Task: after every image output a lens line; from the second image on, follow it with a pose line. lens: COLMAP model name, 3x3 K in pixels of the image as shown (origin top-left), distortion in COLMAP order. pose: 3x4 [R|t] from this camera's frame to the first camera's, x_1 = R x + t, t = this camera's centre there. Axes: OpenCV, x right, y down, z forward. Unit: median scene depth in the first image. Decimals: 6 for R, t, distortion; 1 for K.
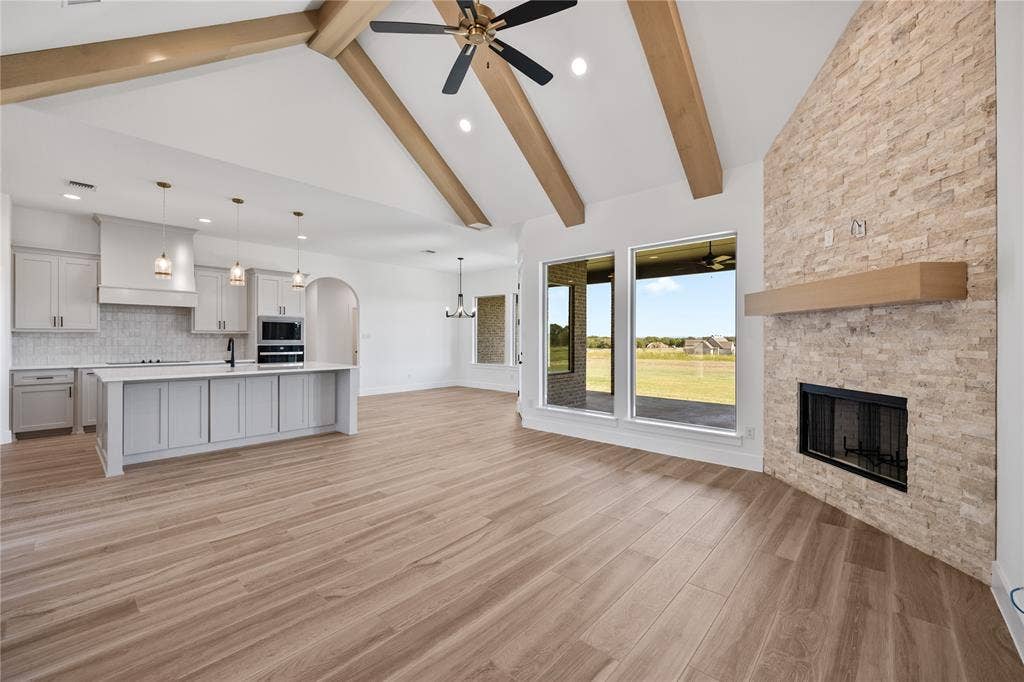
lens RADIAL K [[421.3, 0, 510.4], [0, 421.3, 336.5], [0, 0, 1]] dist [0.003662, 0.000454]
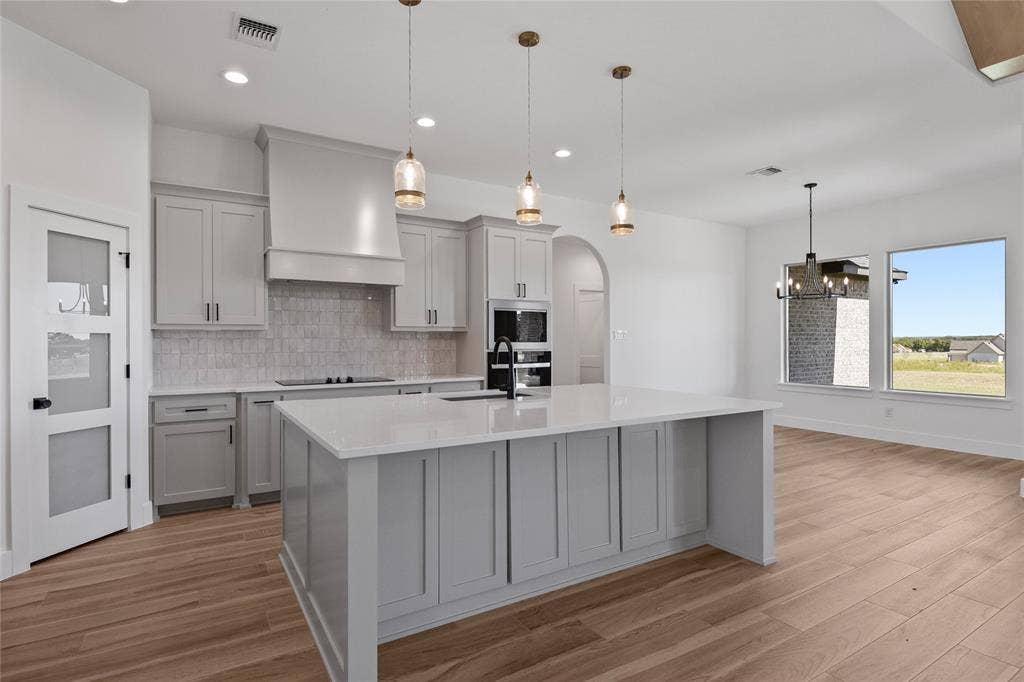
lens RADIAL K [[525.9, 0, 511.9], [0, 525.9, 337.1], [0, 0, 1]] dist [-0.005464, -0.001608]
pose [[0.963353, -0.005117, -0.268188, -0.714849], [0.005151, 0.999987, -0.000574, 0.003488], [0.268187, -0.000828, 0.963366, 0.618988]]
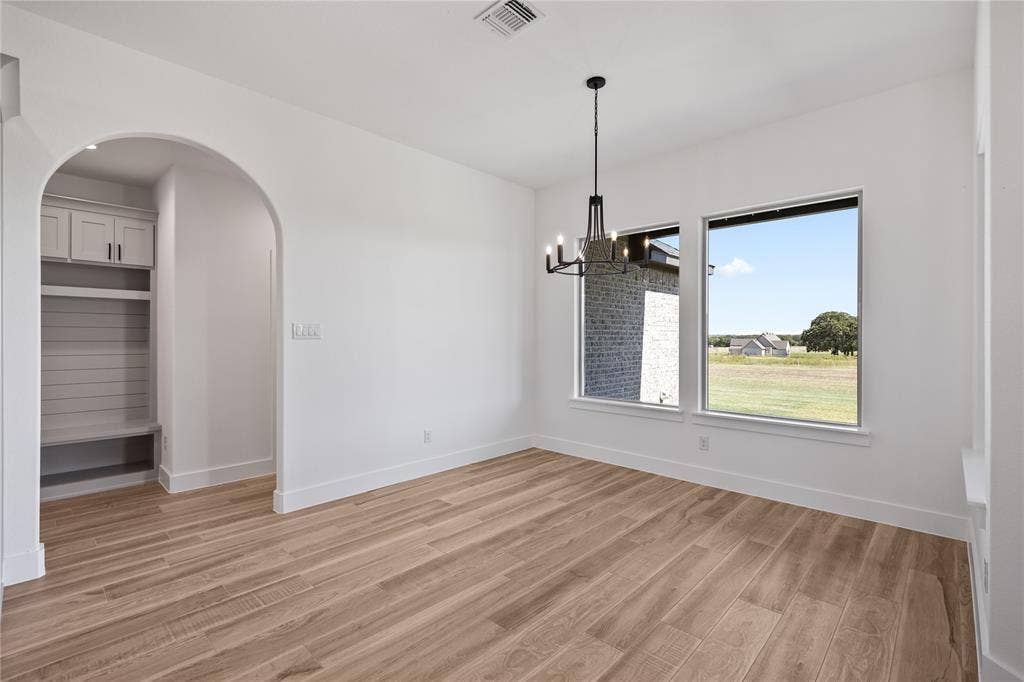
lens RADIAL K [[454.8, 0, 513.4], [0, 454.8, 337.6], [0, 0, 1]] dist [-0.000543, -0.000206]
pose [[0.999875, -0.001143, -0.015787, -0.409241], [0.001245, 0.999979, 0.006406, 0.003305], [0.015779, -0.006425, 0.999855, 1.550371]]
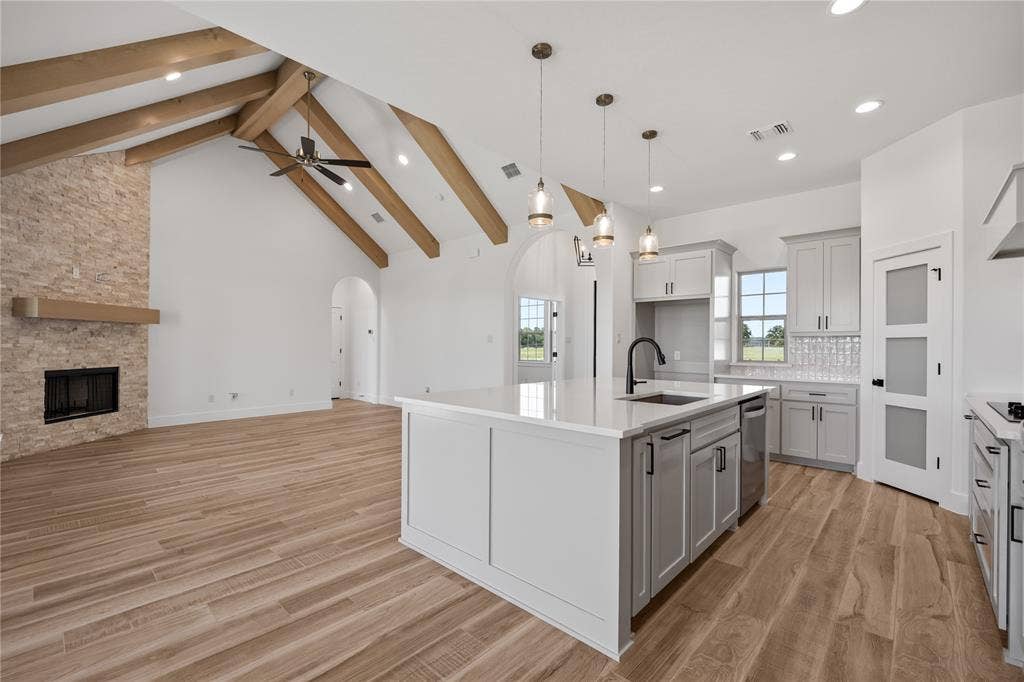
lens RADIAL K [[435.1, 0, 512.0], [0, 435.1, 341.0], [0, 0, 1]] dist [-0.001163, -0.000047]
pose [[-0.999964, -0.008511, 0.000299, -0.728686], [-0.008514, 0.999868, -0.013861, 0.020812], [-0.000181, -0.013863, -0.999904, 2.224794]]
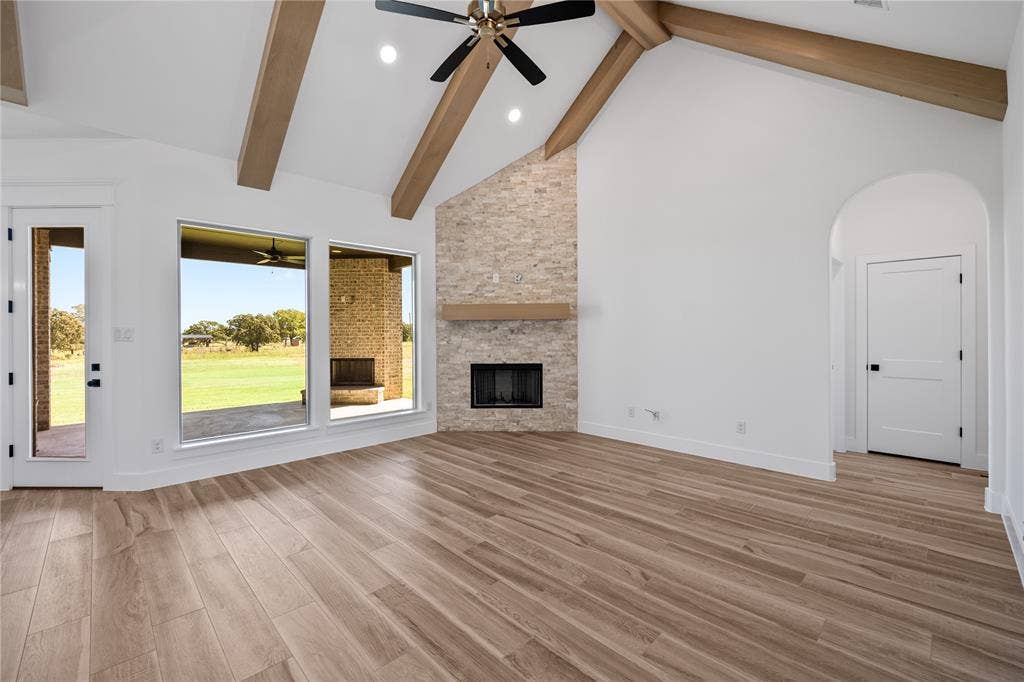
lens RADIAL K [[428.5, 0, 515.8], [0, 428.5, 338.6], [0, 0, 1]] dist [-0.000553, -0.000442]
pose [[0.045929, -0.015336, 0.998827, -0.860711], [-0.000692, 0.999881, 0.015384, -0.009981], [-0.998944, -0.001398, 0.045913, 0.718530]]
